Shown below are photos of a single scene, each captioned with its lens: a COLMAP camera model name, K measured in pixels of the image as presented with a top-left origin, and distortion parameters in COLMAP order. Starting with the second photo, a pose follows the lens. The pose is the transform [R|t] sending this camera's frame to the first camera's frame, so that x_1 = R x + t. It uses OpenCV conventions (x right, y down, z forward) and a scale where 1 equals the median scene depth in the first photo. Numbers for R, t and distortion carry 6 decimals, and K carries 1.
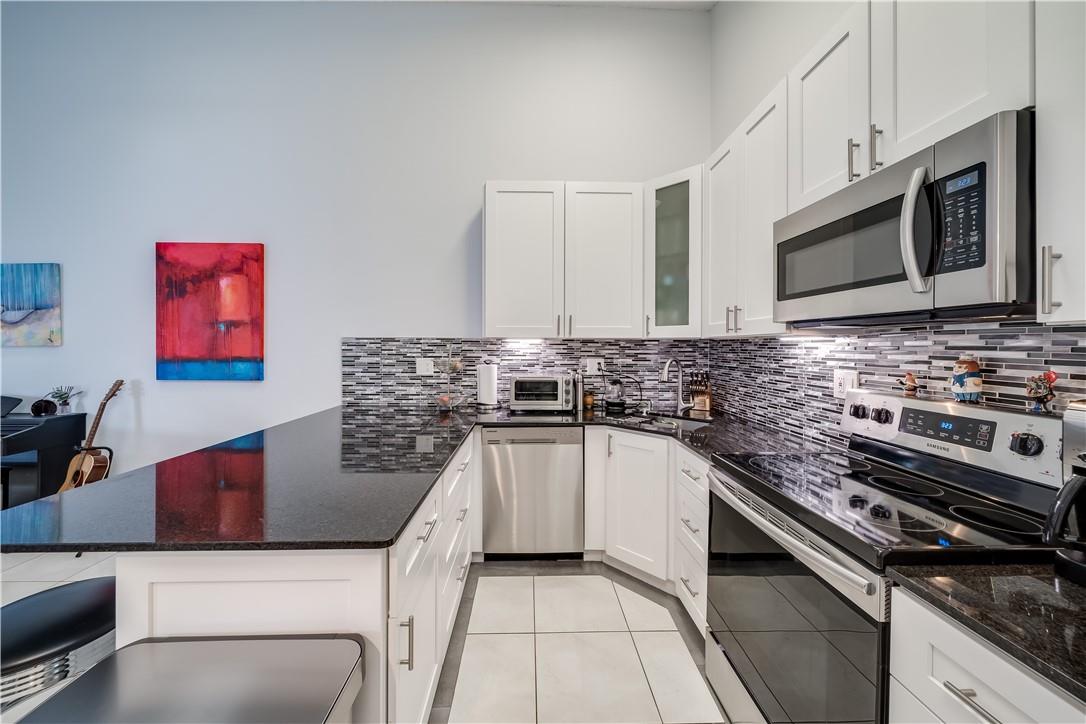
lens RADIAL K [[381.0, 0, 540.4], [0, 381.0, 348.9], [0, 0, 1]] dist [-0.001112, -0.000541]
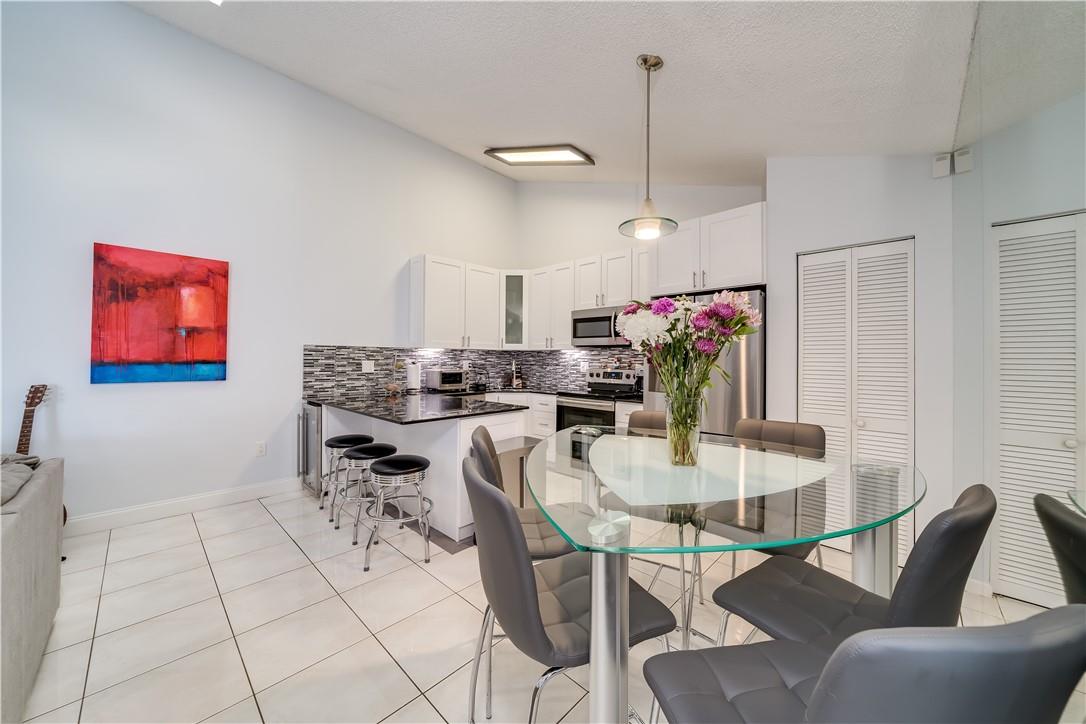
lens RADIAL K [[381.0, 0, 538.5], [0, 381.0, 356.0], [0, 0, 1]] dist [-0.001112, -0.000541]
pose [[0.716062, 0.005875, 0.698012, -0.876722], [0.000351, 0.999961, -0.008776, 0.020127], [-0.698036, 0.006529, 0.716033, -0.494881]]
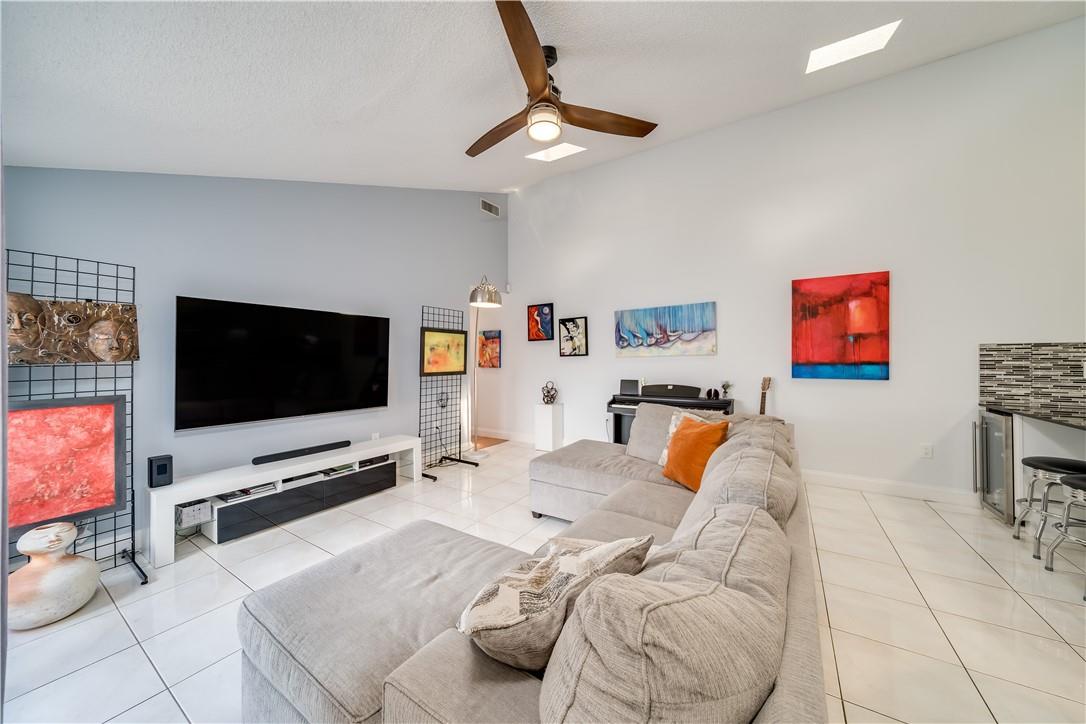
lens RADIAL K [[381.0, 0, 544.3], [0, 381.0, 358.4], [0, 0, 1]] dist [-0.001112, -0.000541]
pose [[0.831122, -0.008937, -0.556019, -0.996535], [0.004372, 0.999945, -0.009537, 0.018869], [0.556074, 0.005495, 0.831115, -0.678004]]
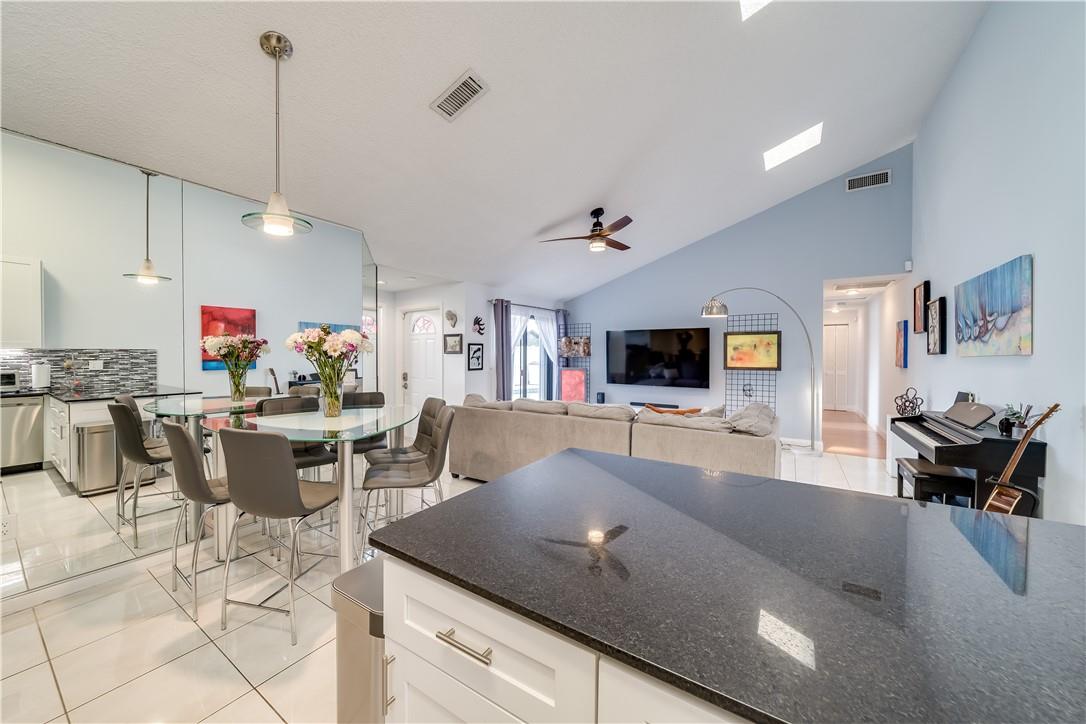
lens RADIAL K [[400.7, 0, 516.5], [0, 400.7, 357.7], [0, 0, 1]] dist [-0.000500, -0.000103]
pose [[-0.586928, 0.005149, -0.809622, 0.084024], [-0.007333, 0.999905, 0.011674, -0.004065], [0.809606, 0.012789, -0.586835, 0.617622]]
